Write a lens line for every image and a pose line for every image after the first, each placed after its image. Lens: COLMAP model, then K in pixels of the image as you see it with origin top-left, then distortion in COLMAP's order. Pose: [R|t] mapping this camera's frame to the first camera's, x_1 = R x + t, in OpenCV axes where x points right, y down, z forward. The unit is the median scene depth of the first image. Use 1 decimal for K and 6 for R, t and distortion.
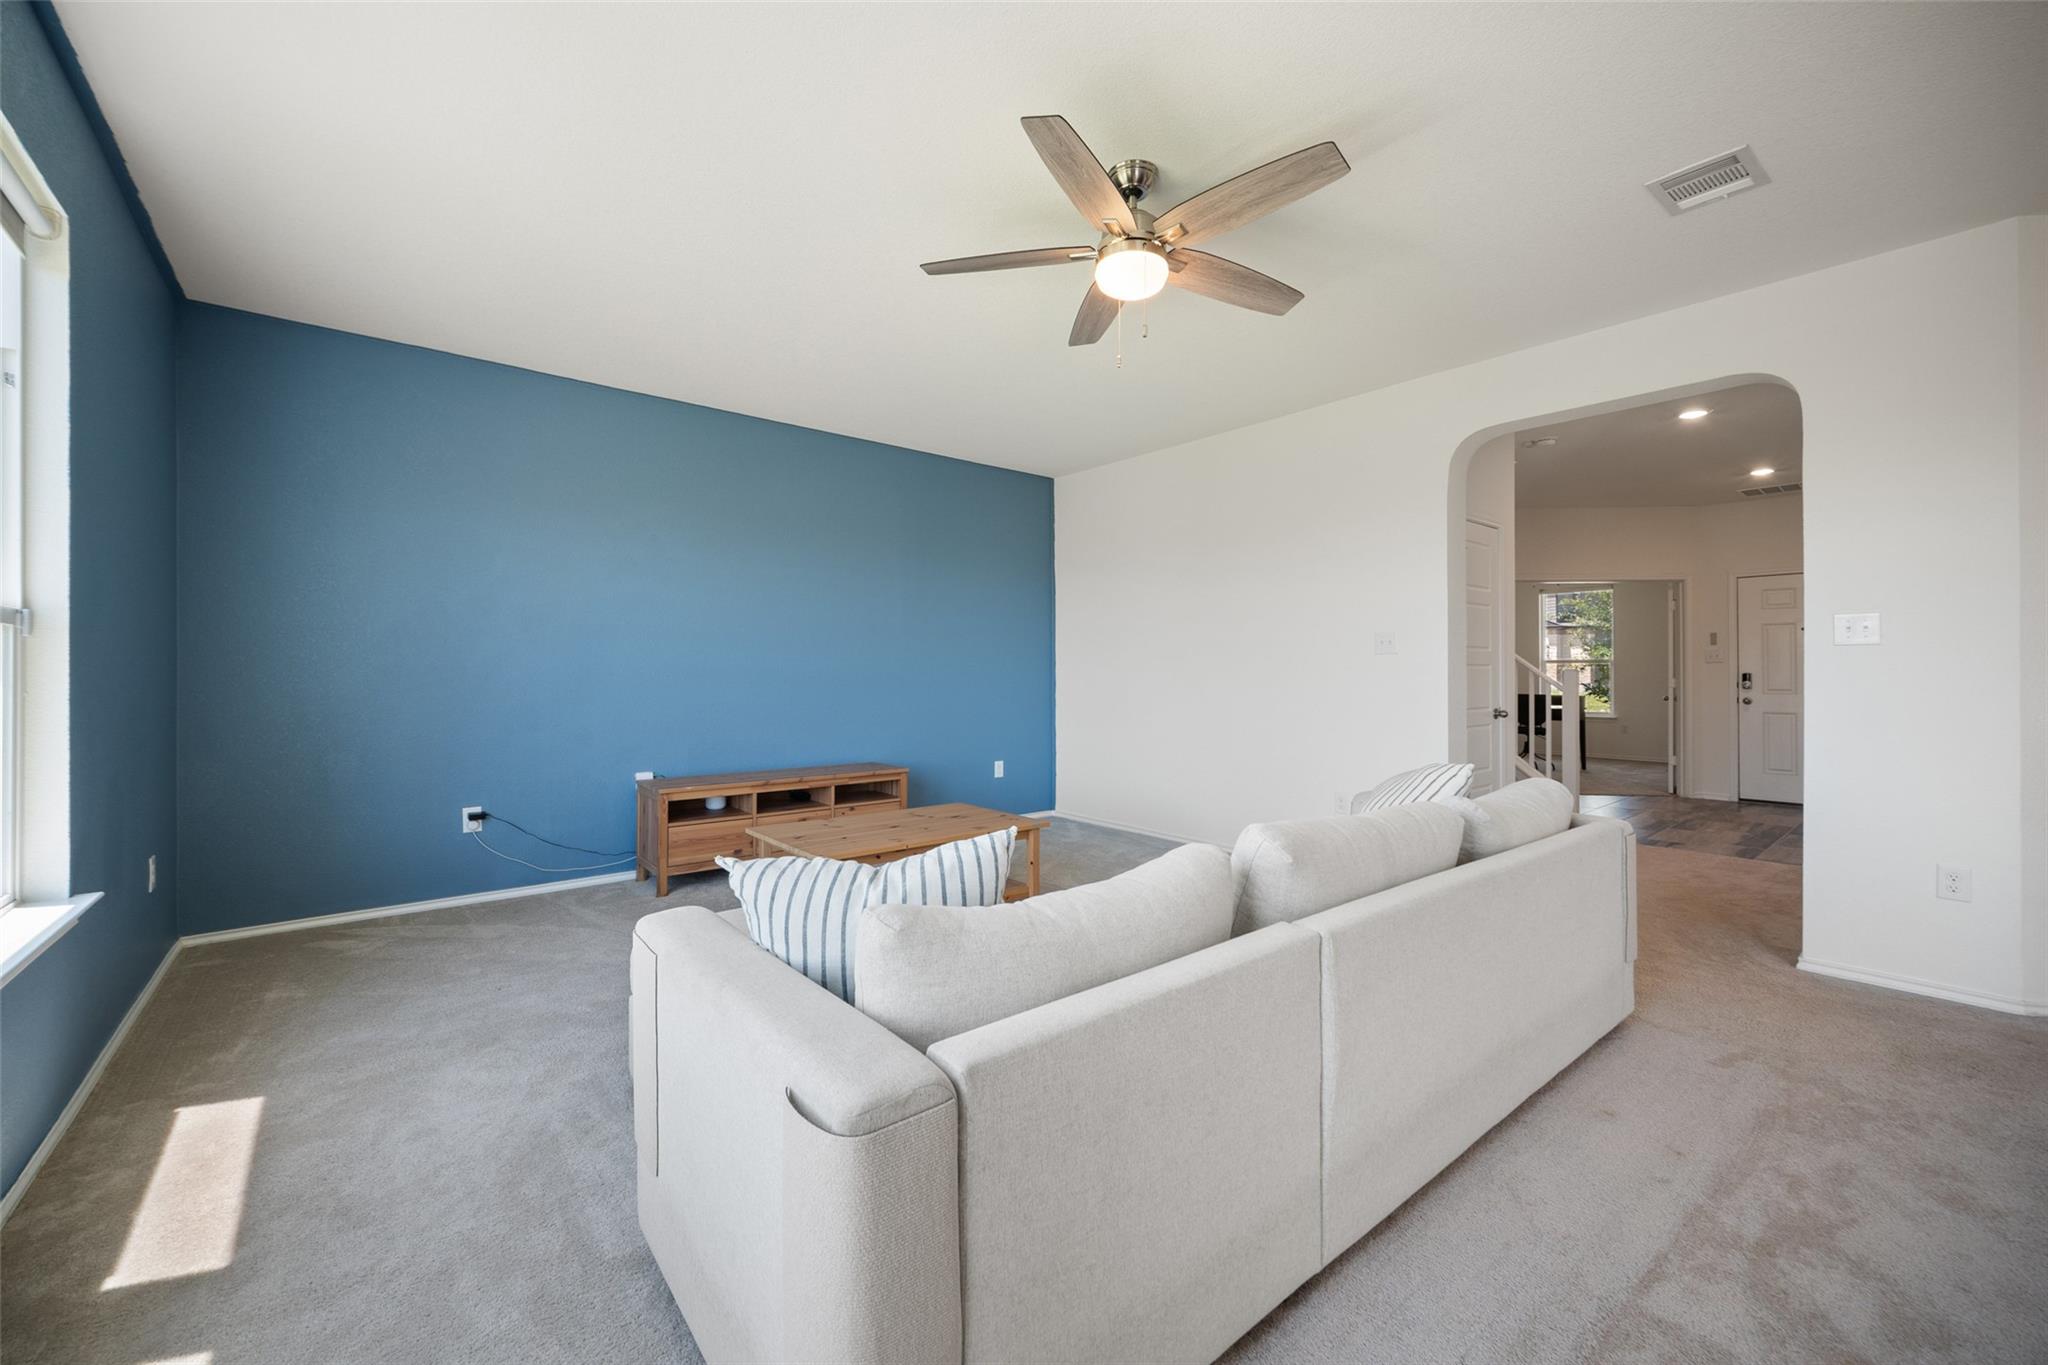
lens RADIAL K [[818.5, 0, 1023.5], [0, 818.5, 676.7], [0, 0, 1]] dist [-0.000459, 0.011275]
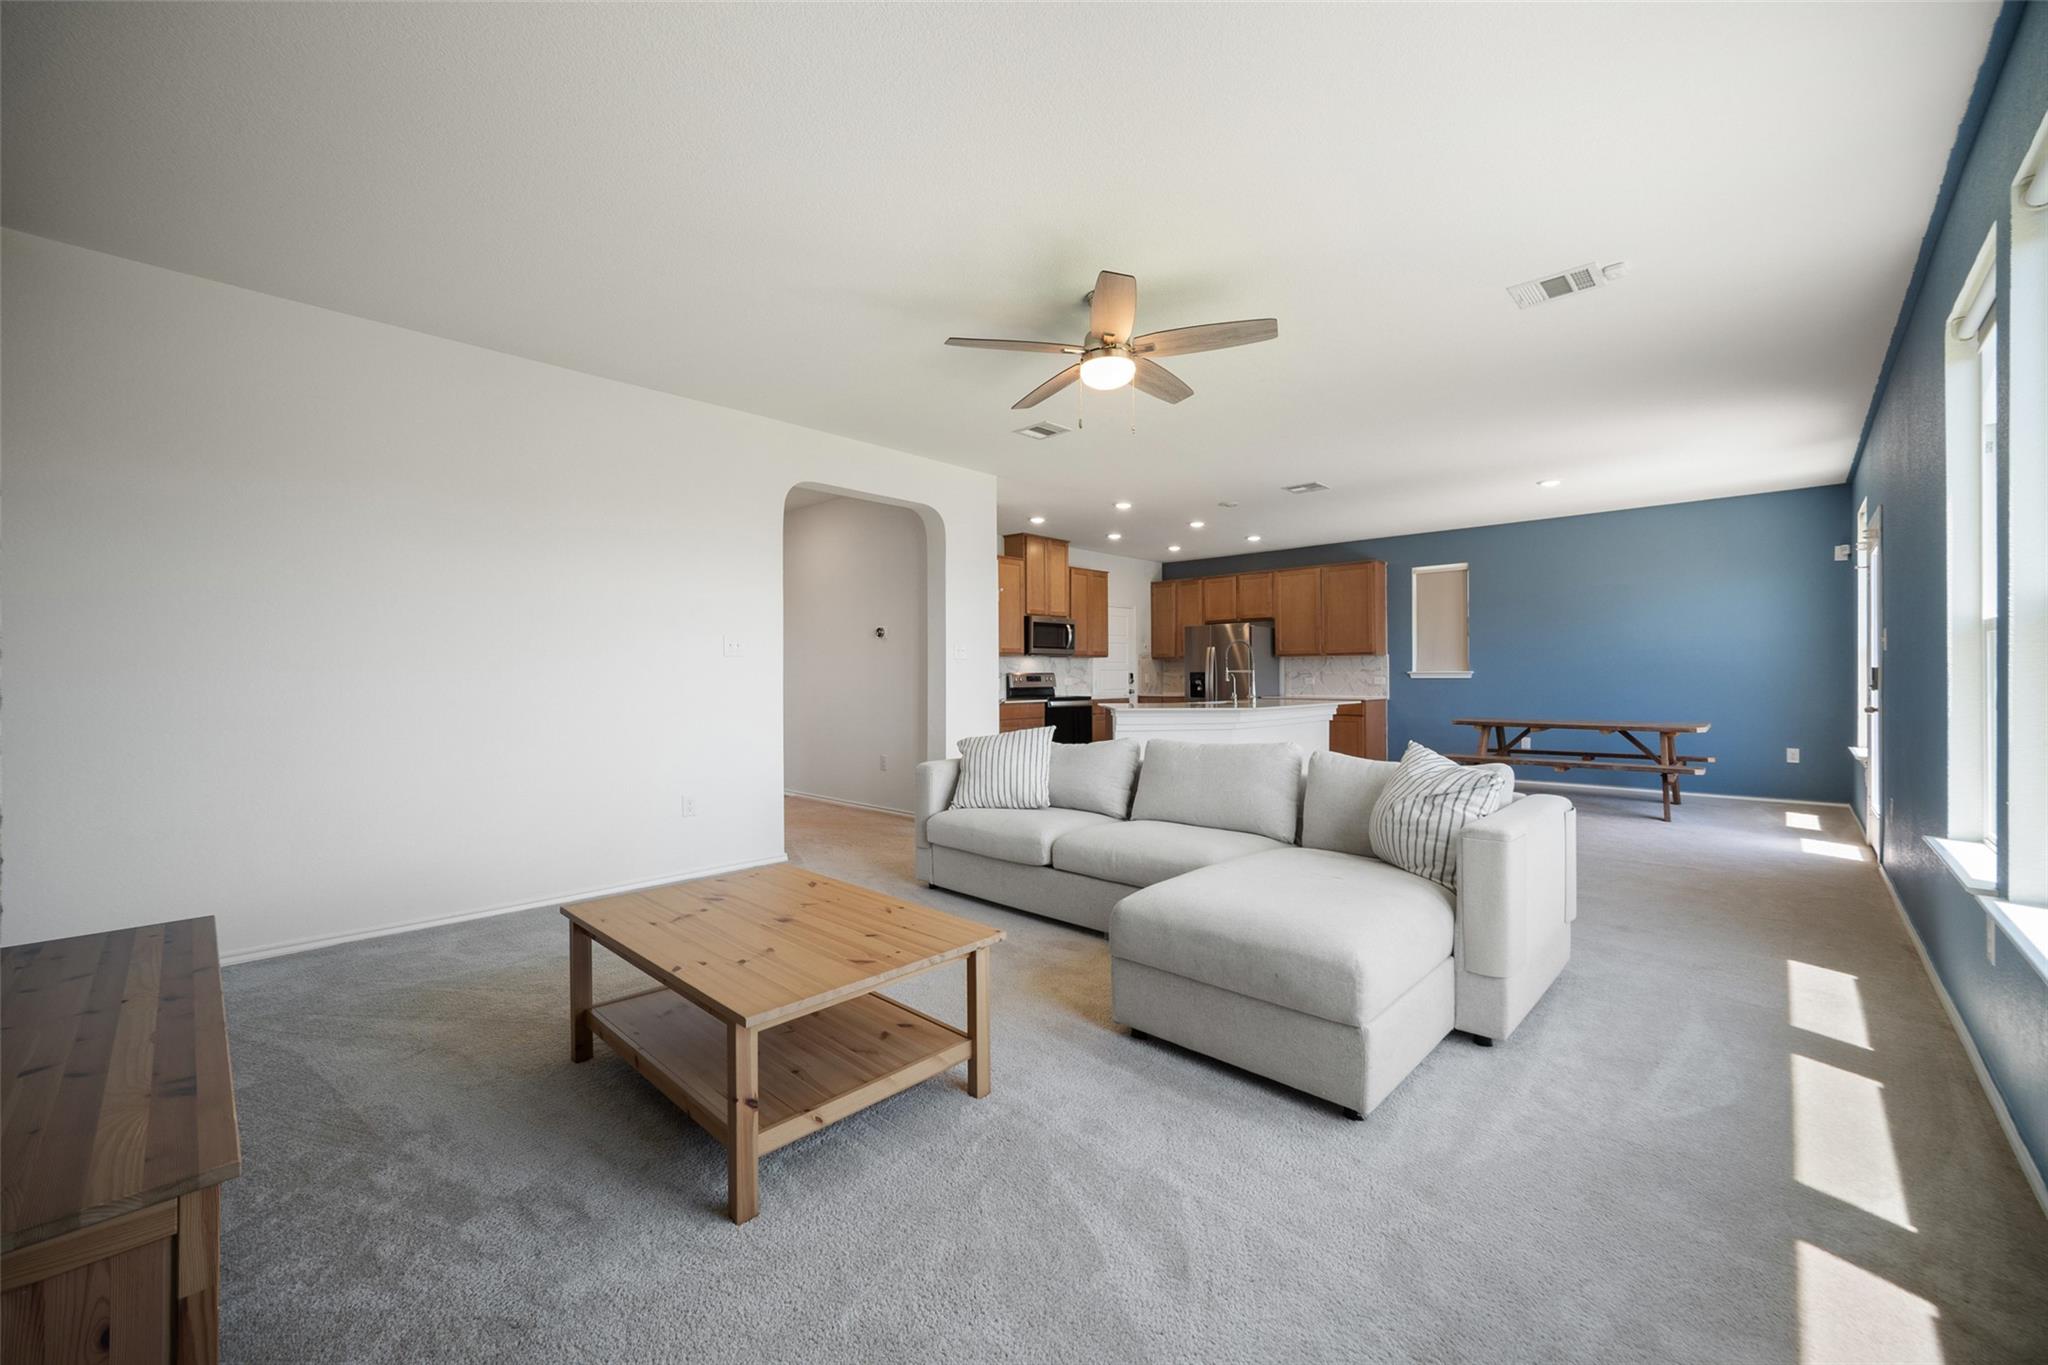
lens RADIAL K [[799.2, 0, 1024.0], [0, 799.2, 682.5], [0, 0, 1]] dist [-0.001308, -0.000555]
pose [[-0.113047, -0.011131, 0.993527, -0.778499], [0.006377, 0.999909, 0.011928, -0.004655], [-0.993569, 0.007684, -0.112965, 0.896190]]
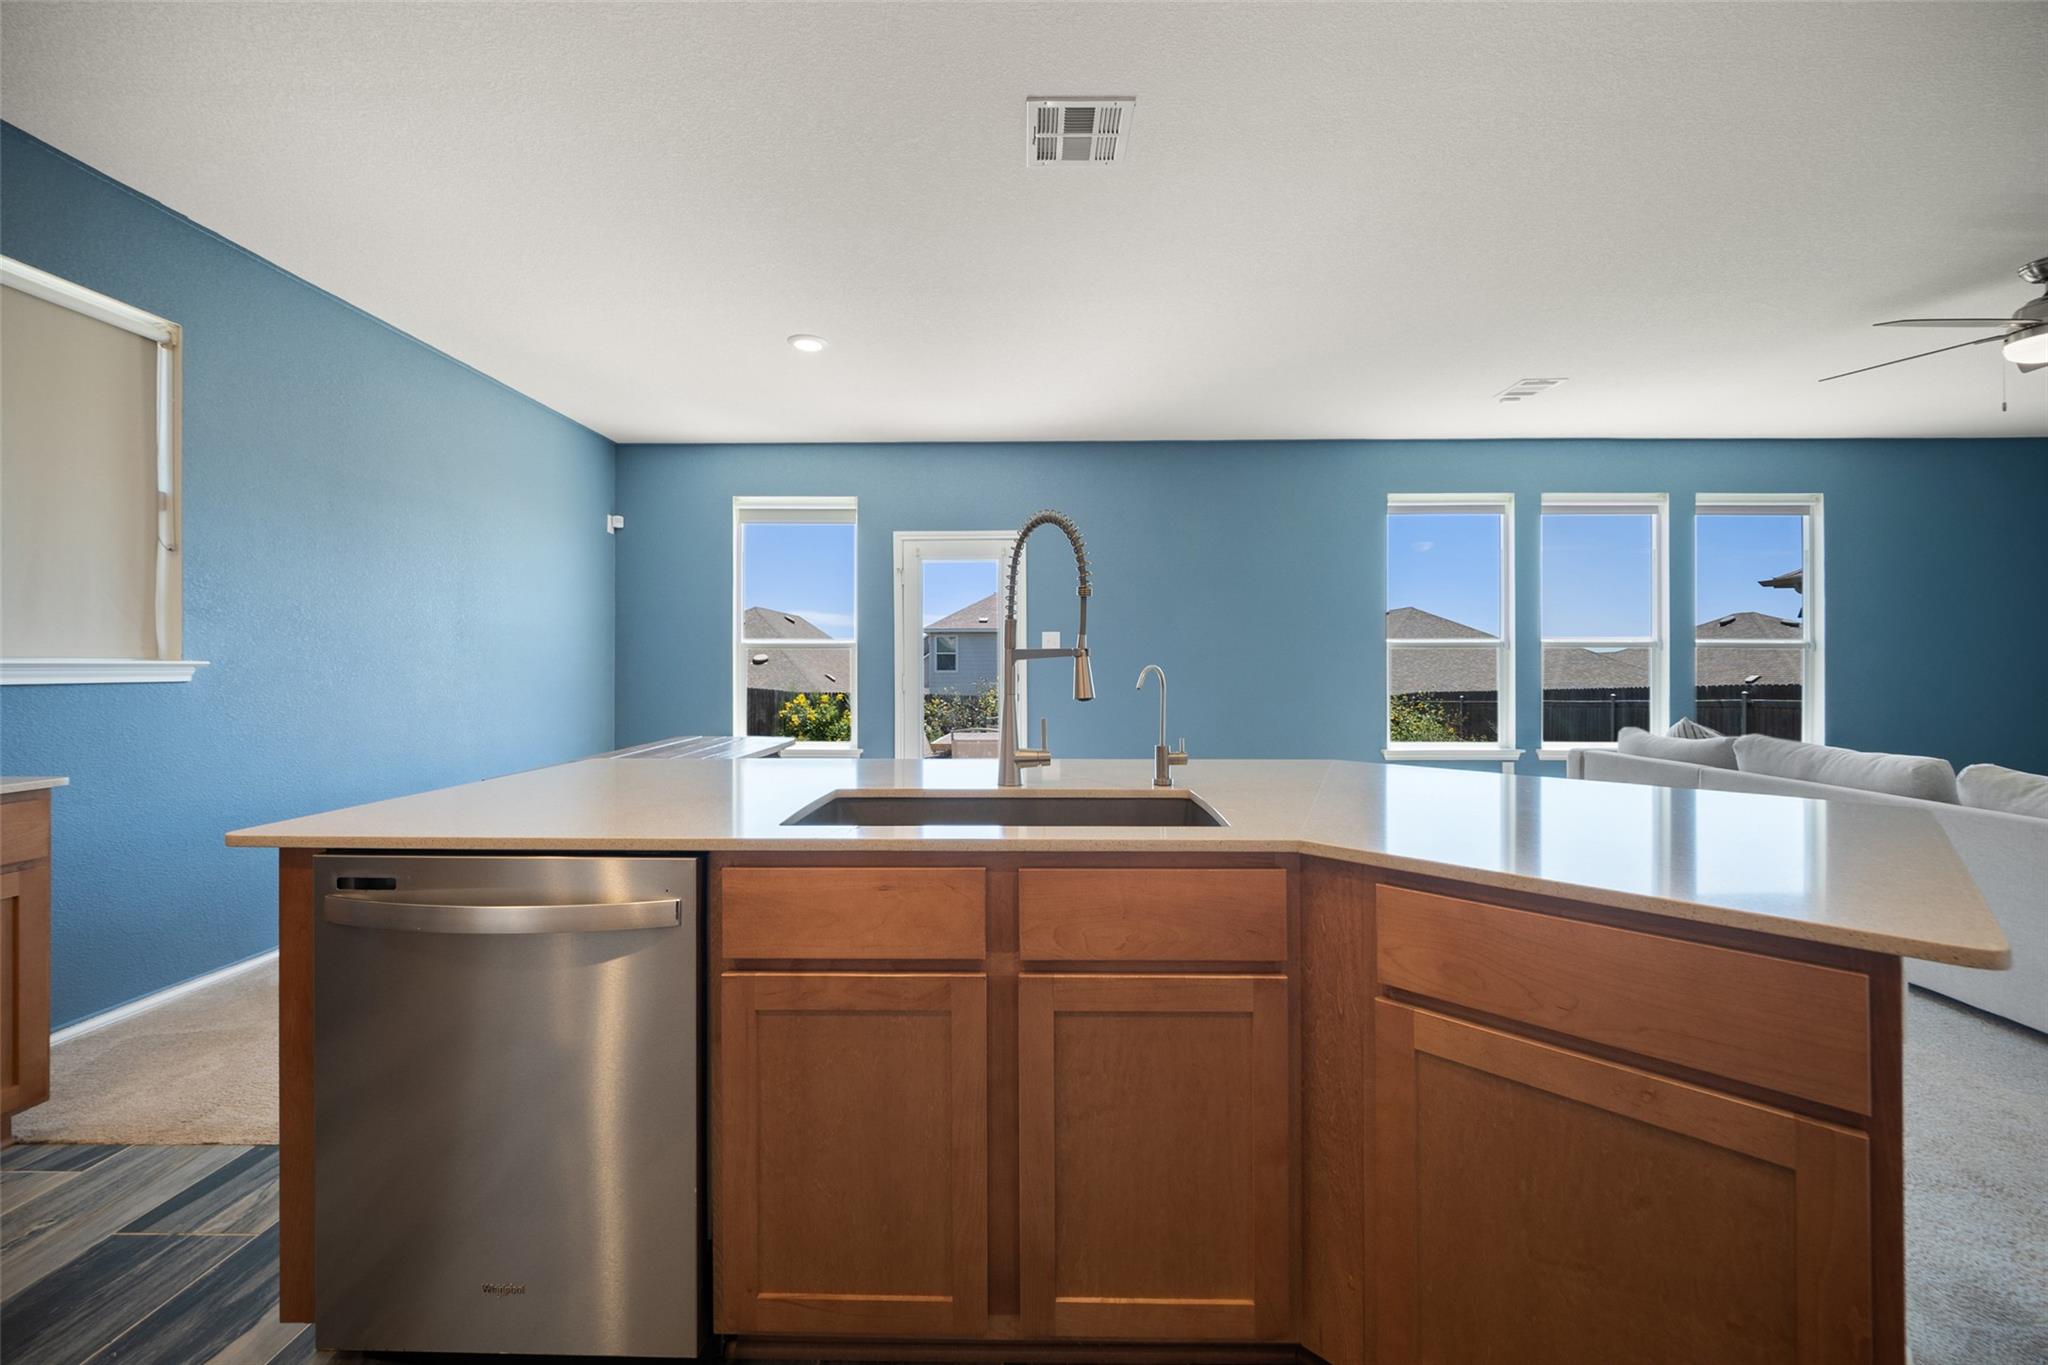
lens RADIAL K [[809.1, 0, 1025.5], [0, 809.1, 665.2], [0, 0, 1]] dist [-0.003085, -0.000295]
pose [[-0.655529, -0.002897, -0.755164, 1.429031], [-0.001981, 0.999996, -0.002116, 0.002388], [0.755167, 0.000109, -0.655532, 0.448261]]
